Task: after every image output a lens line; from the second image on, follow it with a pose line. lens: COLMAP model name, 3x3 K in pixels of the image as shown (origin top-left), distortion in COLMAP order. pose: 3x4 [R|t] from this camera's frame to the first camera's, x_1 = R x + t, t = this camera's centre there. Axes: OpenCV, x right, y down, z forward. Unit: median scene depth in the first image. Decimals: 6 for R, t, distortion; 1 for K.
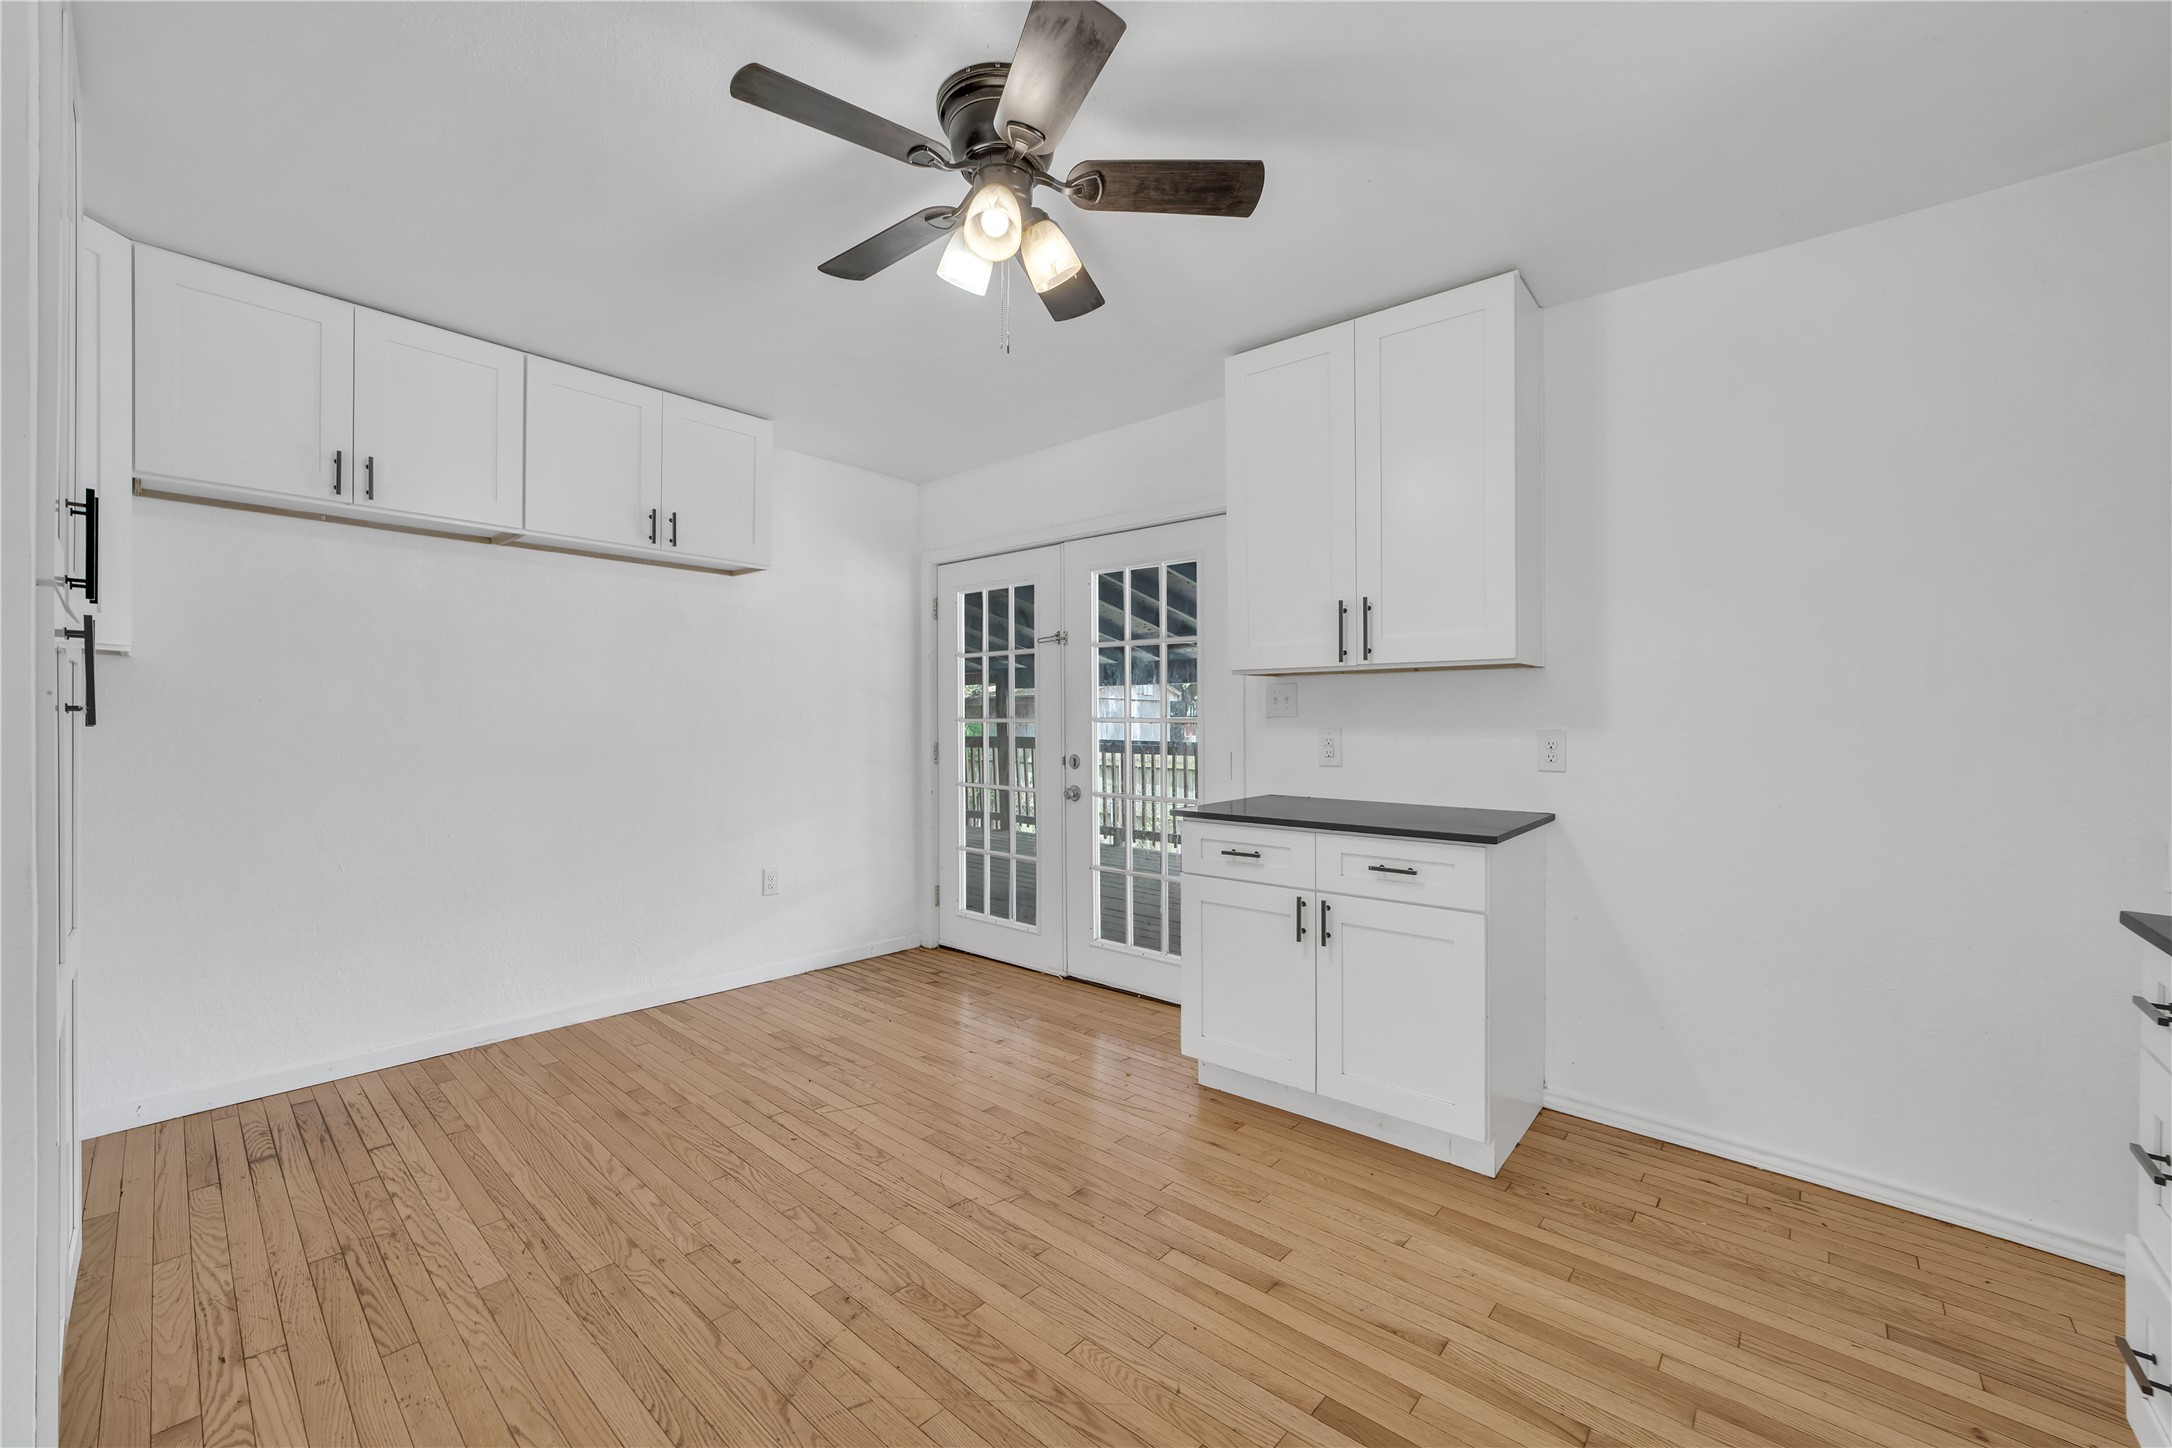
lens RADIAL K [[860.7, 0, 1078.5], [0, 860.7, 714.1], [0, 0, 1]] dist [0.000050, 0.000050]
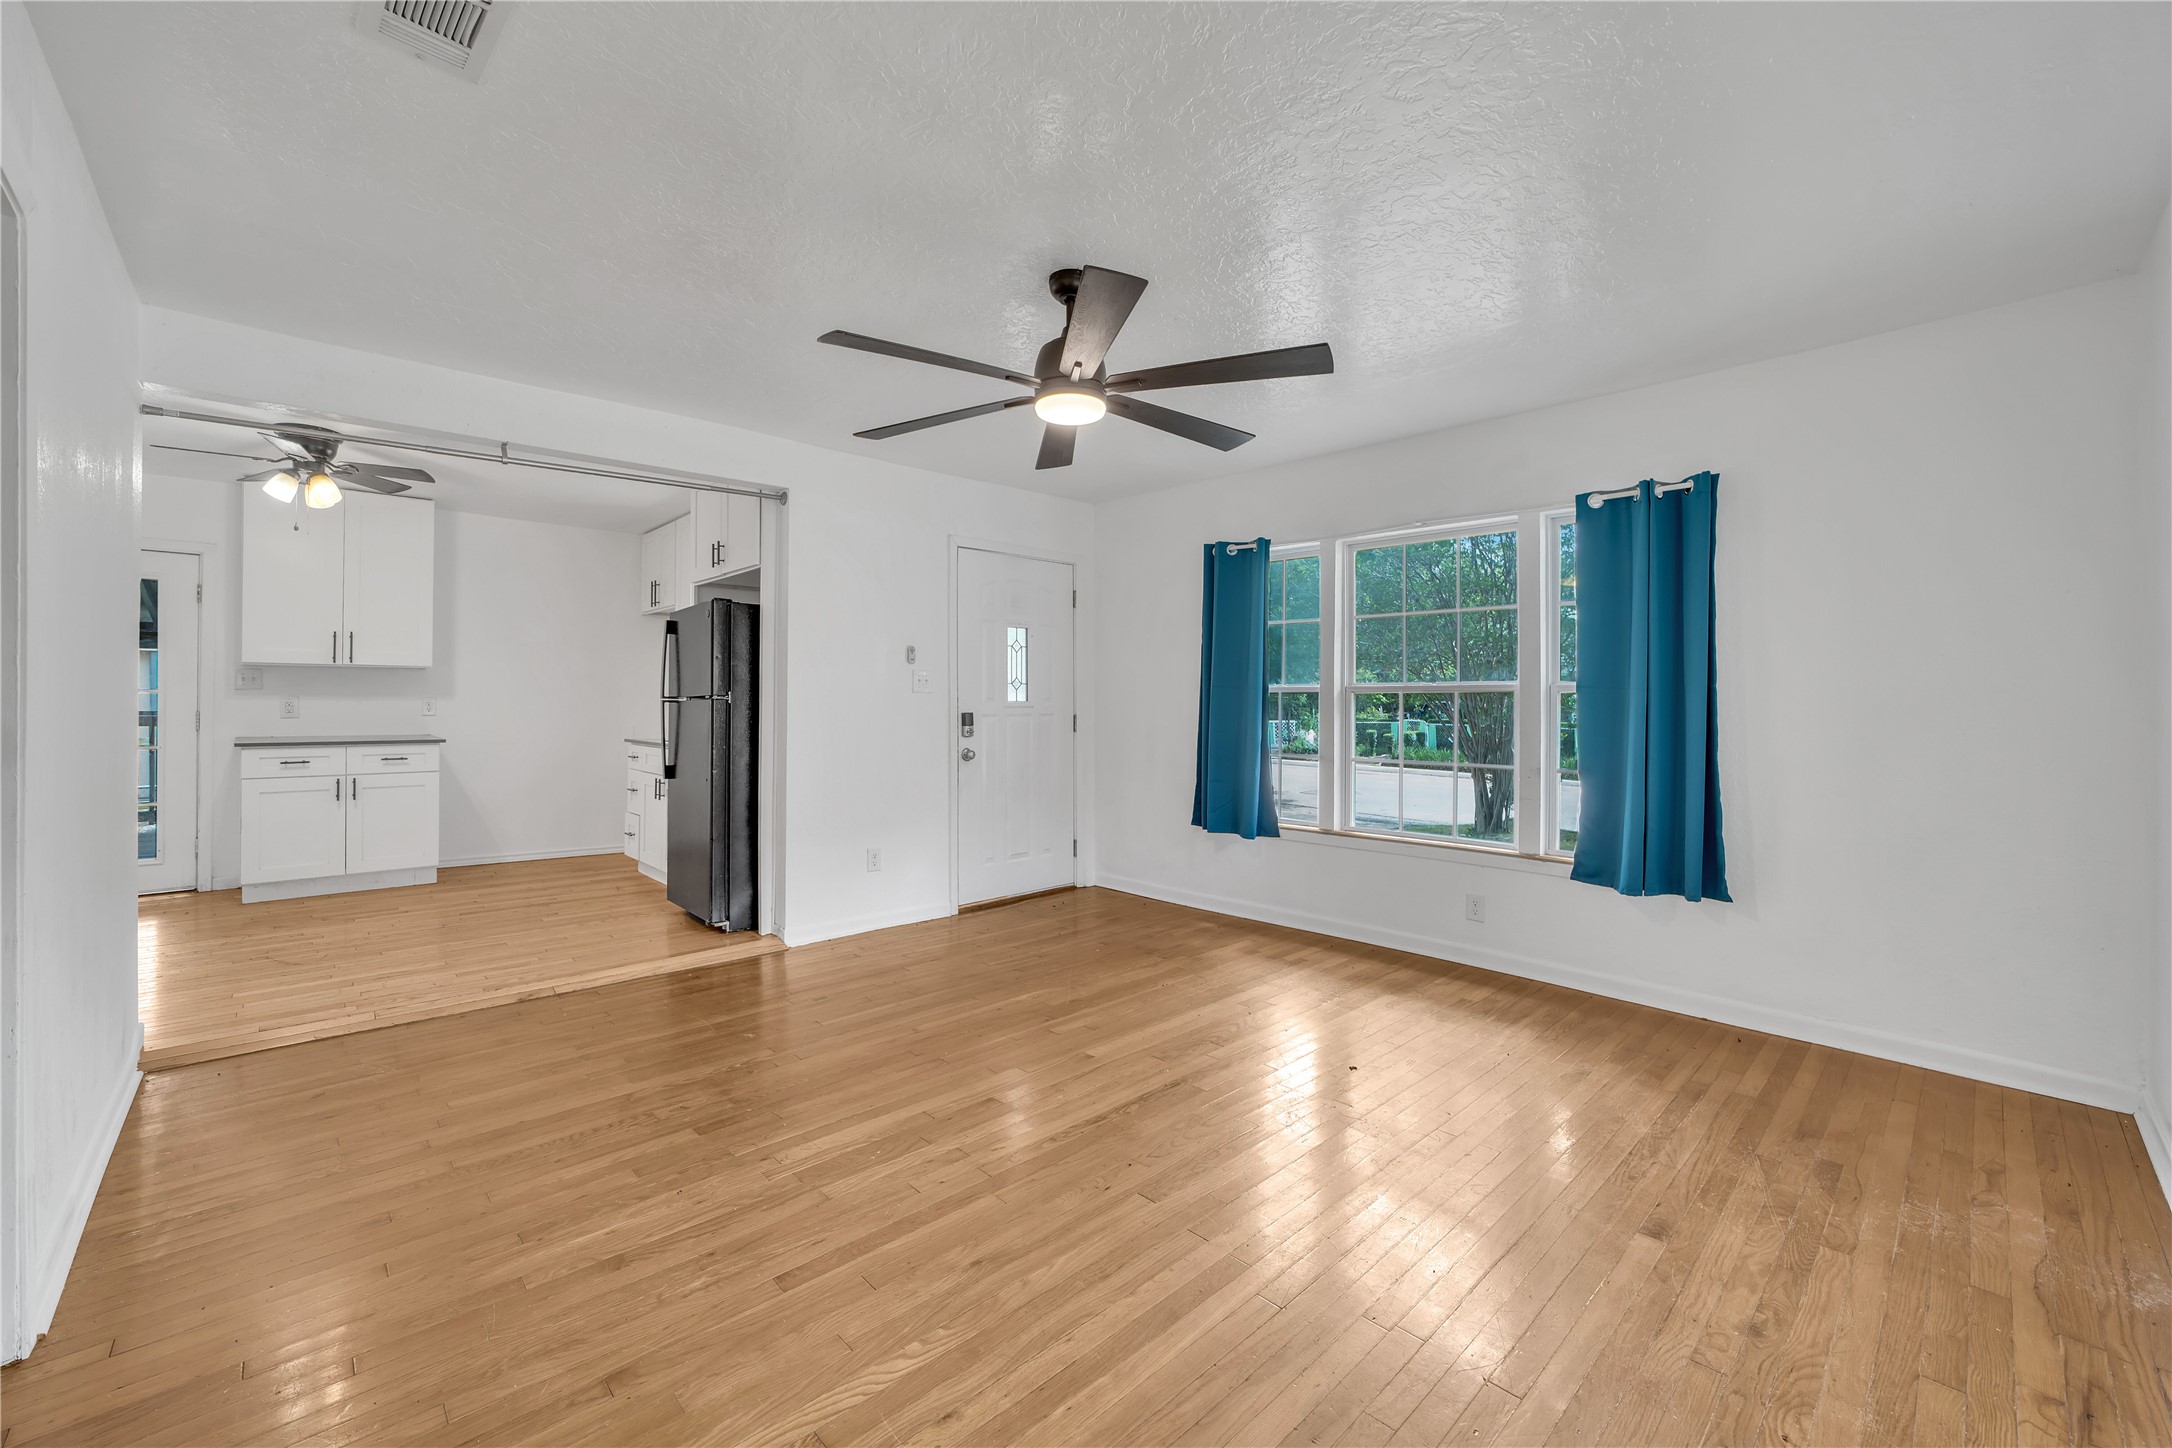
lens RADIAL K [[860.7, 0, 1078.5], [0, 860.7, 714.1], [0, 0, 1]] dist [0.000050, 0.000050]
pose [[0.090563, -0.017440, 0.995738, -1.748080], [-0.033005, 0.999245, 0.020504, -0.045449], [-0.995344, -0.034721, 0.089919, -1.008064]]
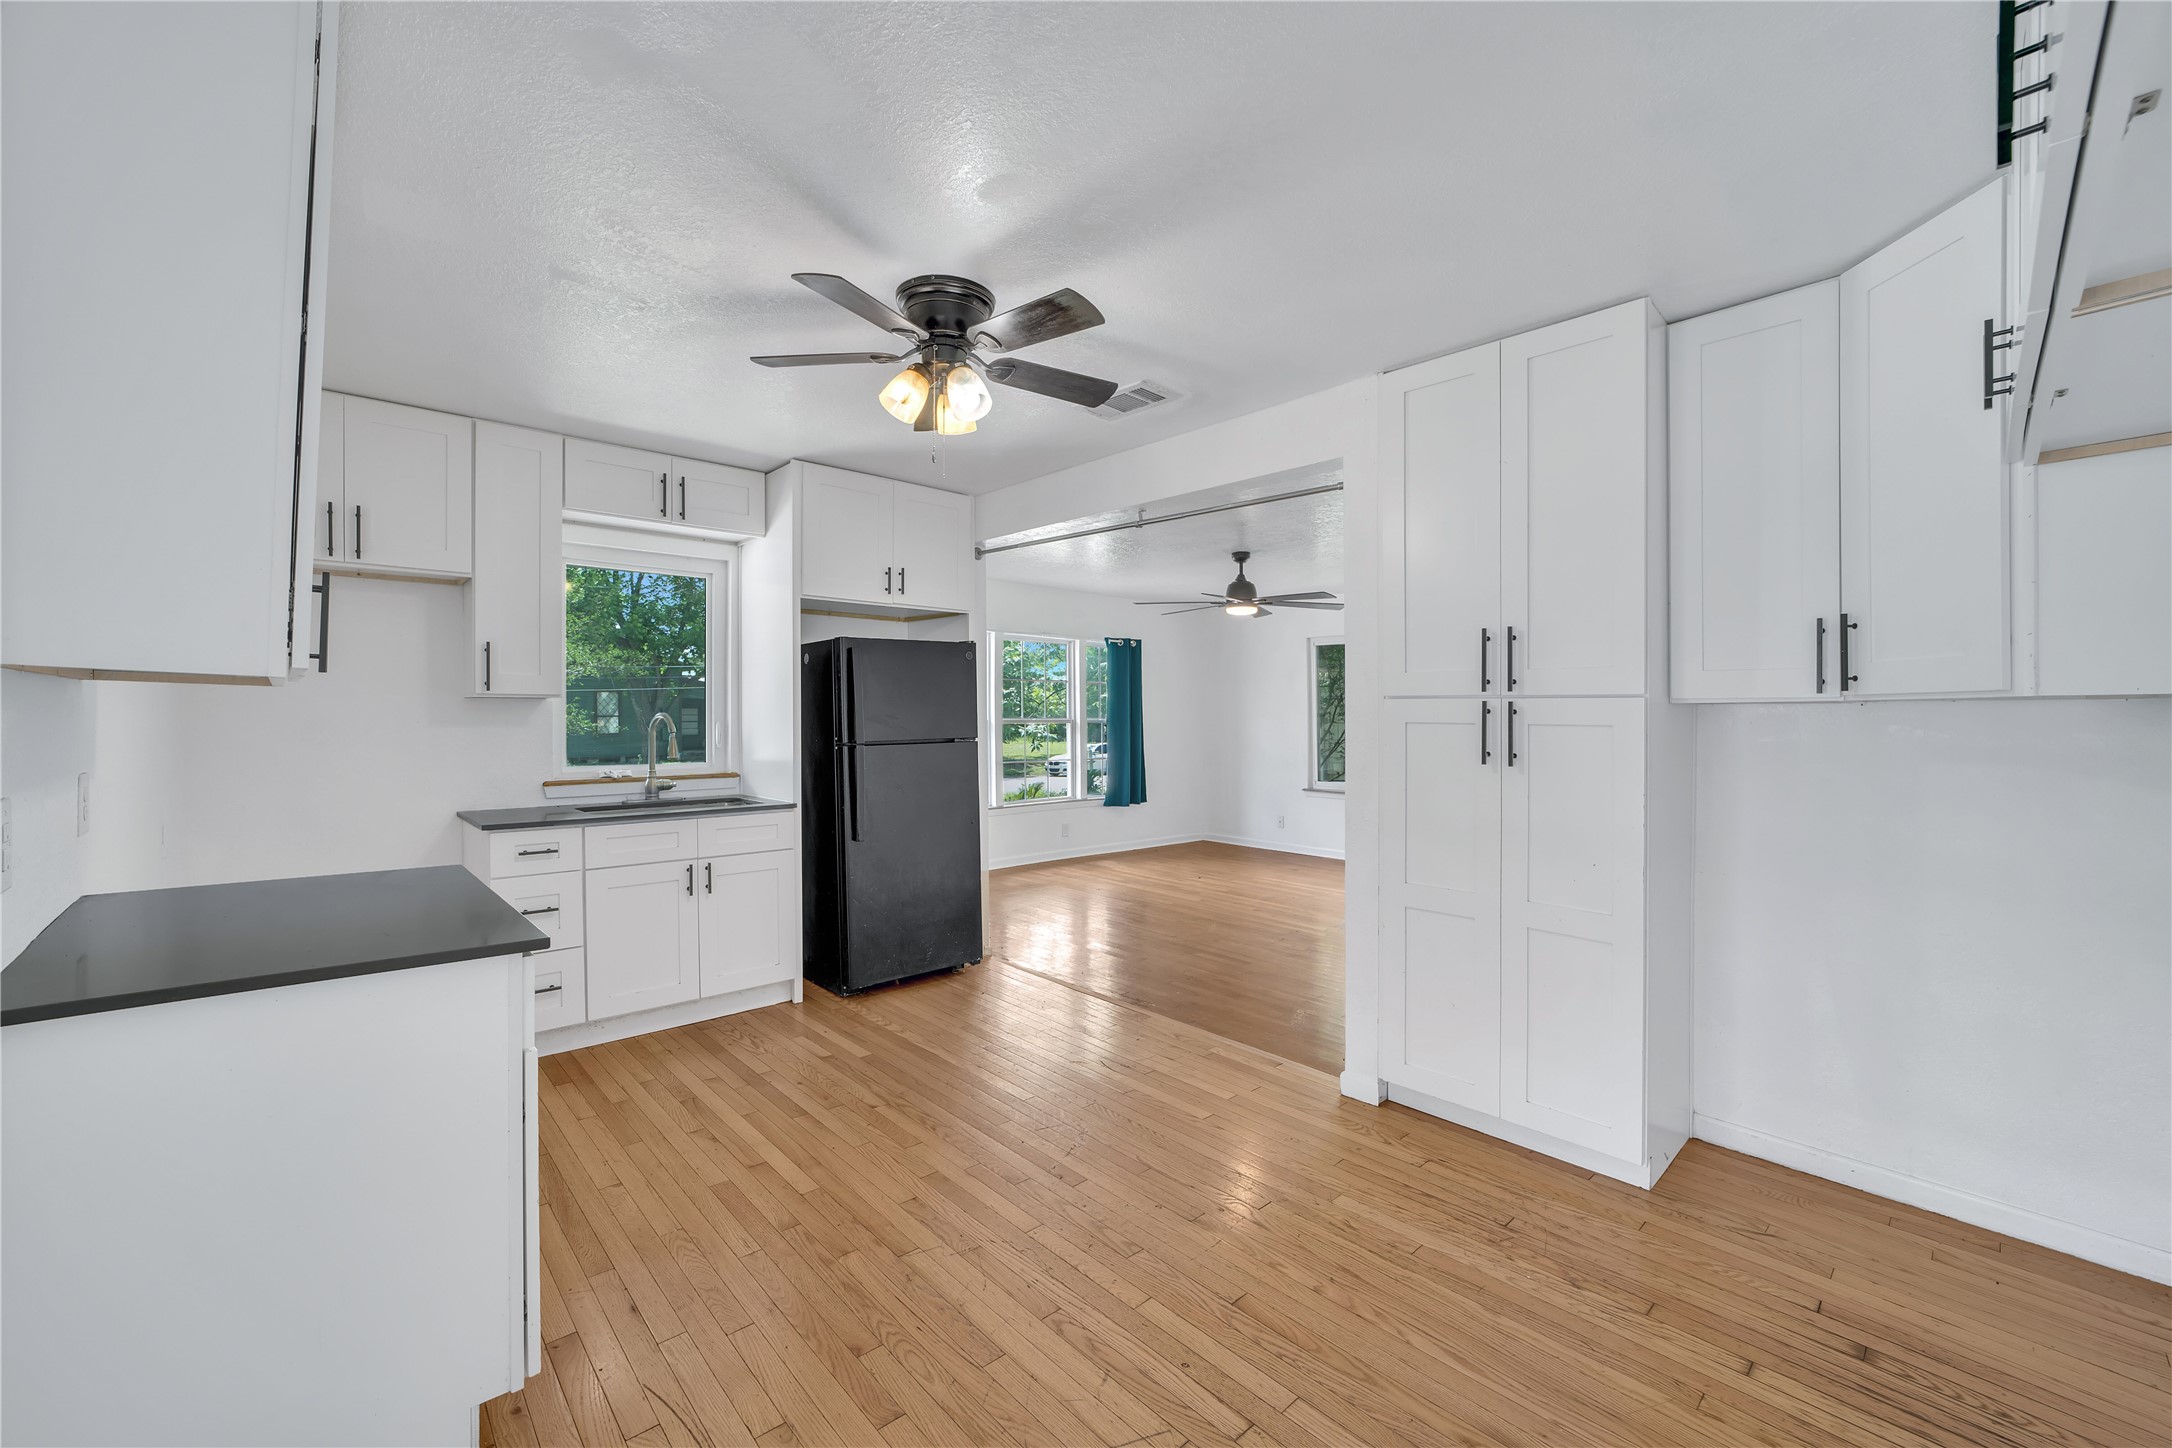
lens RADIAL K [[860.7, 0, 1078.5], [0, 860.7, 714.1], [0, 0, 1]] dist [0.000050, 0.000050]
pose [[-0.994578, -0.004601, 0.103888, -0.339324], [-0.007577, 0.999572, -0.028270, -0.018125], [-0.103714, -0.028904, -0.994187, 1.858017]]
